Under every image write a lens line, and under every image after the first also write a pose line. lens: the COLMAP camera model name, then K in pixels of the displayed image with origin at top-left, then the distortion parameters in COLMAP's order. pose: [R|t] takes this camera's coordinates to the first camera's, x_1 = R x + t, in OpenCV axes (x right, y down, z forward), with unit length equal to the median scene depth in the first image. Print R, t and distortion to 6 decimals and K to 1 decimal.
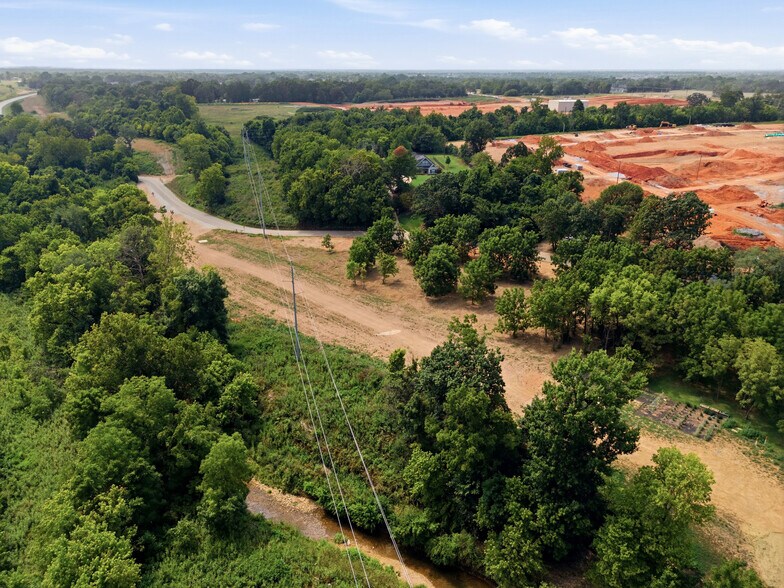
lens RADIAL K [[577.8, 0, 392.1], [0, 577.8, 294.7], [0, 0, 1]] dist [0.065070, -0.056442]
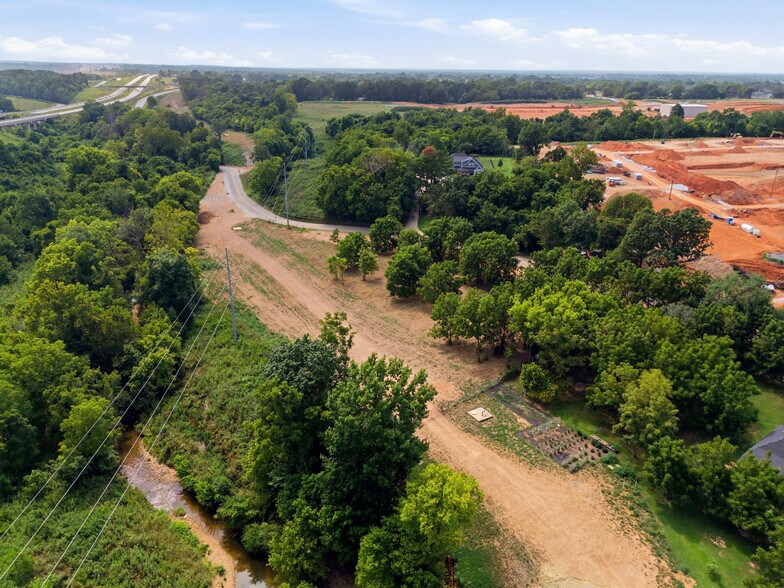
lens RADIAL K [[577.8, 0, 395.7], [0, 577.8, 293.1], [0, 0, 1]] dist [0.065070, -0.056442]
pose [[0.974822, 0.089819, -0.204092, 0.188820], [-0.090475, 0.995880, 0.006134, -0.006042], [0.203802, 0.012486, 0.978932, 0.016861]]
